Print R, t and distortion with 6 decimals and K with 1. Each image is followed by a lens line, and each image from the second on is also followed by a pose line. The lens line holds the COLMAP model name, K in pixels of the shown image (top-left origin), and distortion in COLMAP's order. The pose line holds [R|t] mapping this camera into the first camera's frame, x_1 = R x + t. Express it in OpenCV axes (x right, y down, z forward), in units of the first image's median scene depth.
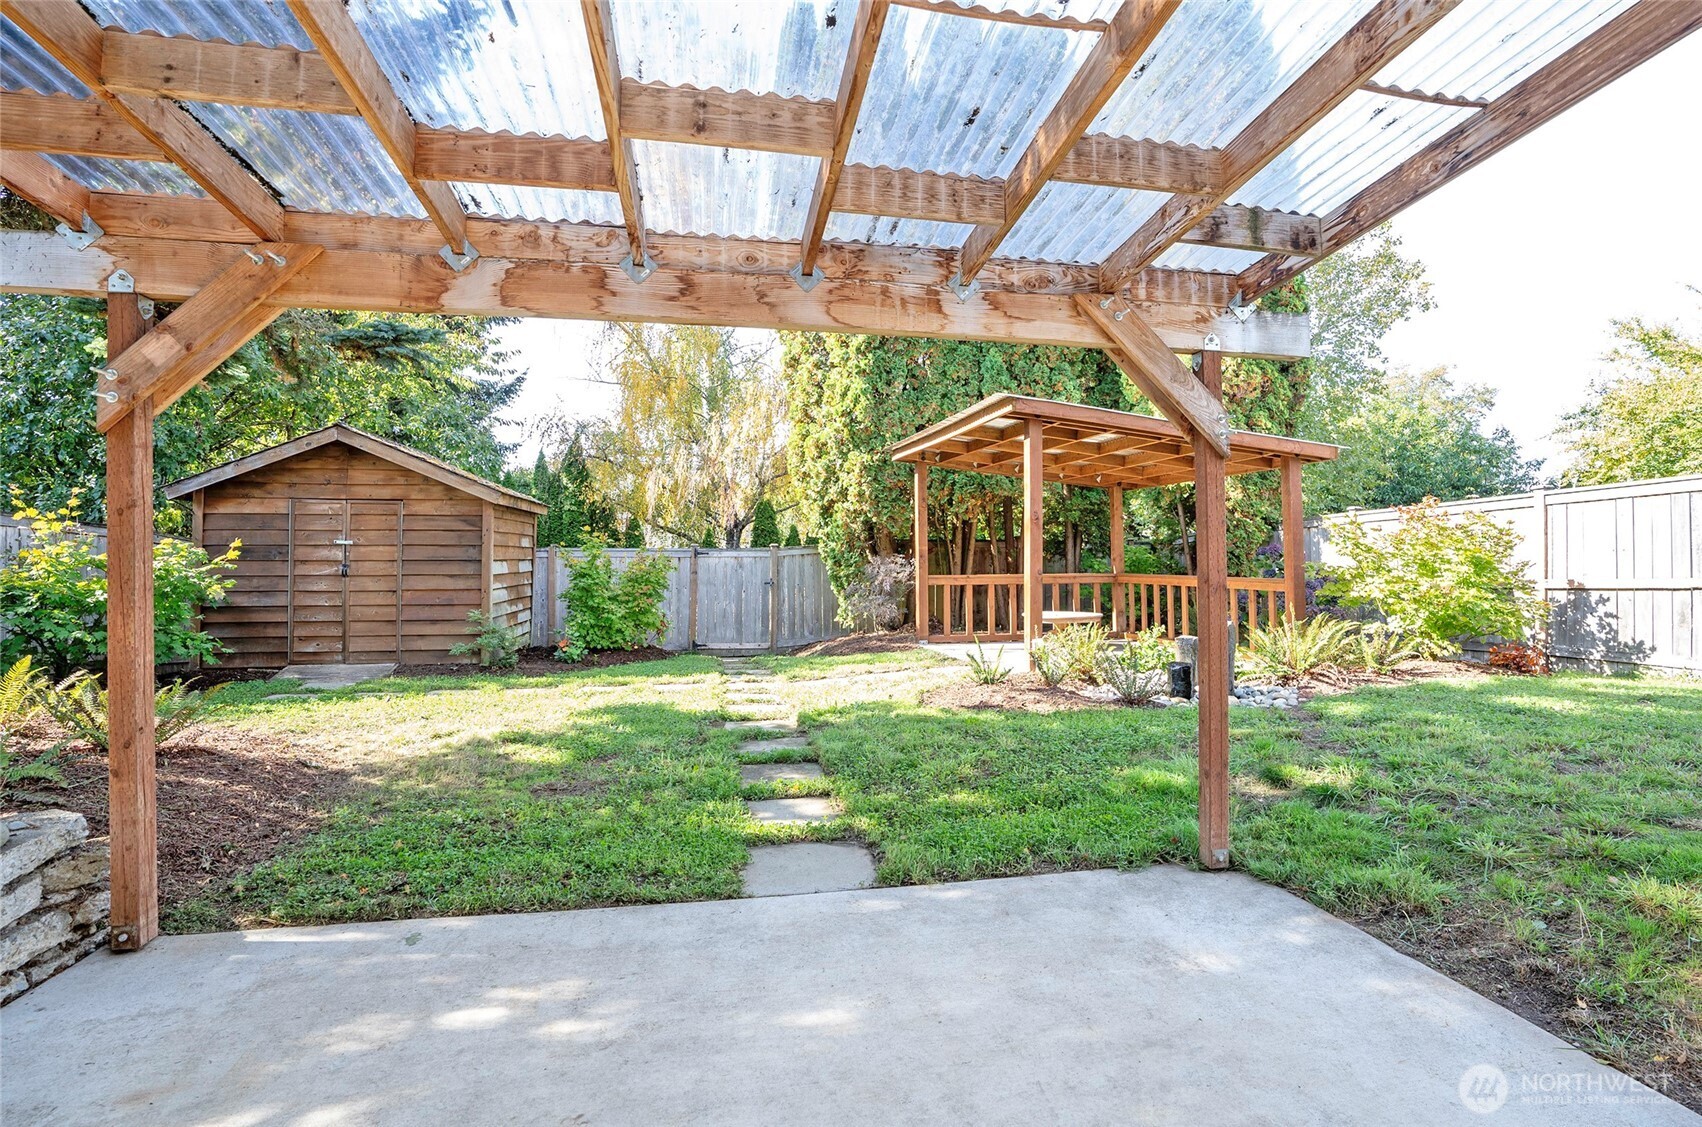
lens RADIAL K [[804.8, 0, 844.7], [0, 804.8, 540.4], [0, 0, 1]] dist [-0.034703, 0.006769]
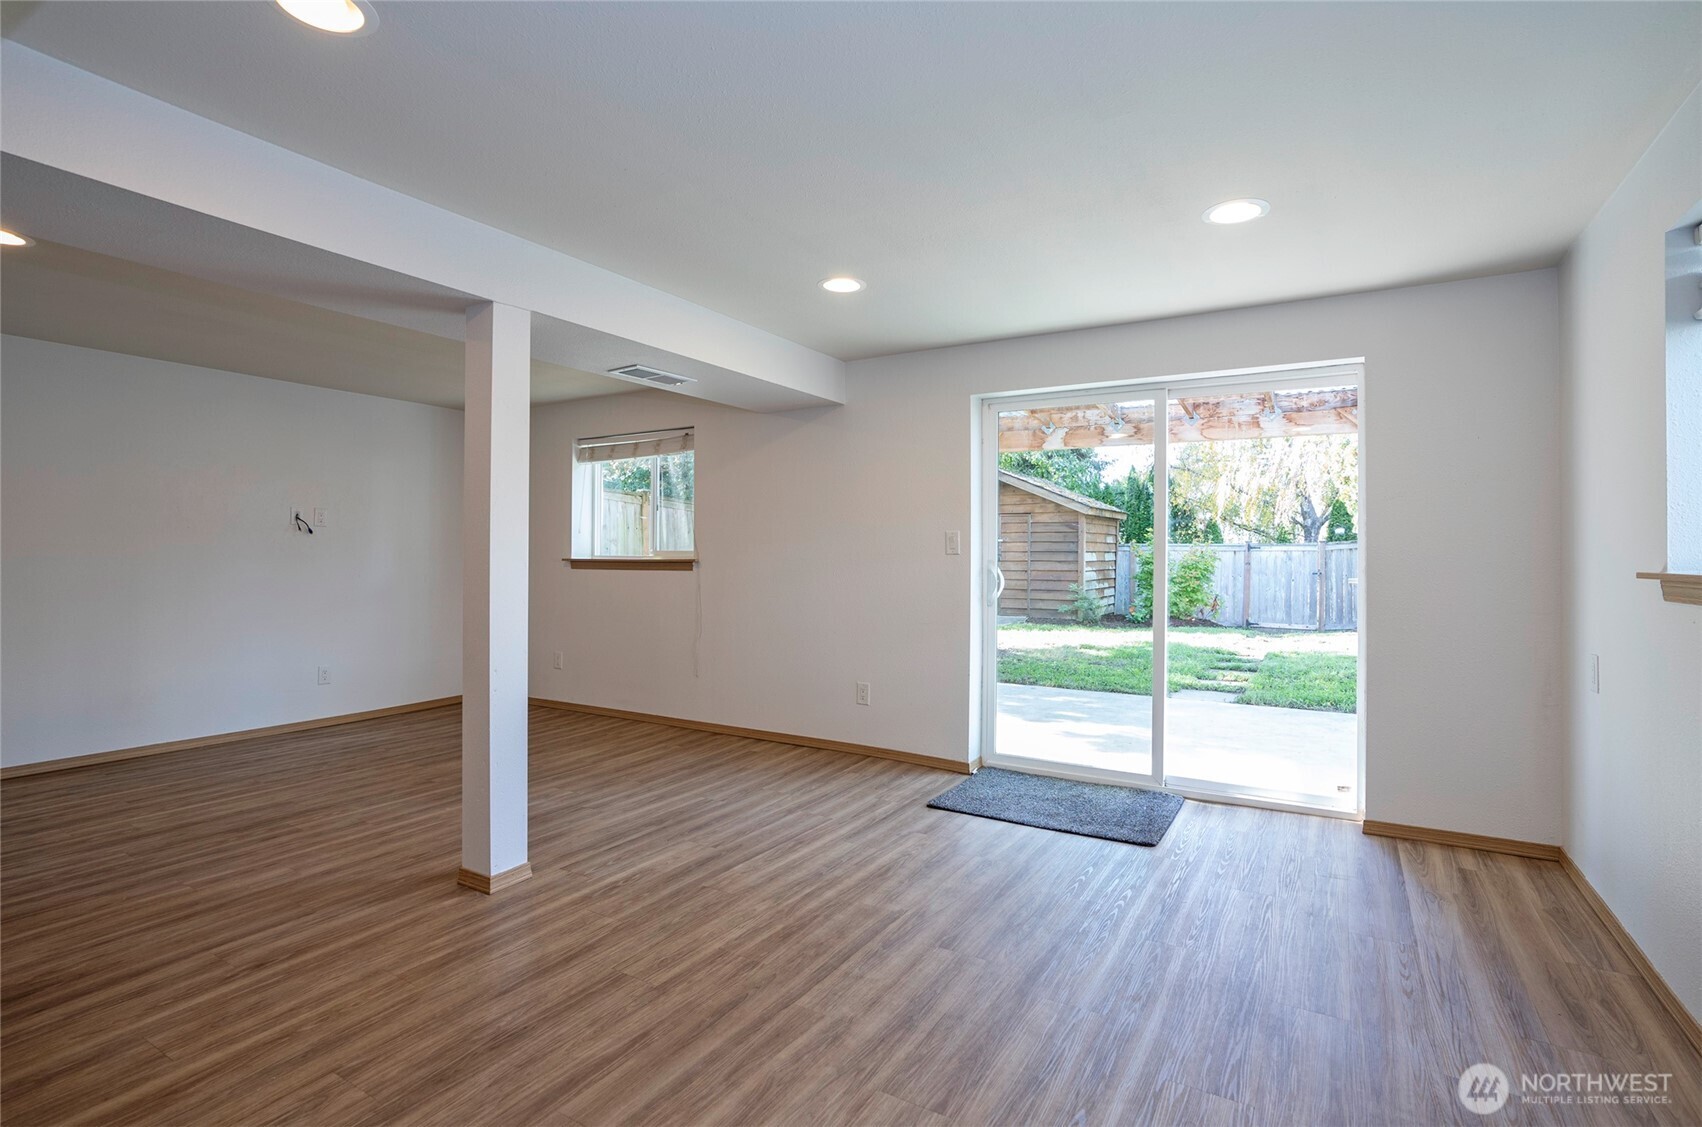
lens RADIAL K [[804.8, 0, 852.1], [0, 804.8, 555.4], [0, 0, 1]] dist [-0.034703, 0.006769]
pose [[0.748063, 0.004170, -0.663615, 0.221788], [0.009753, 0.999803, 0.017277, 0.001522], [0.663556, -0.019397, 0.747875, -0.398508]]
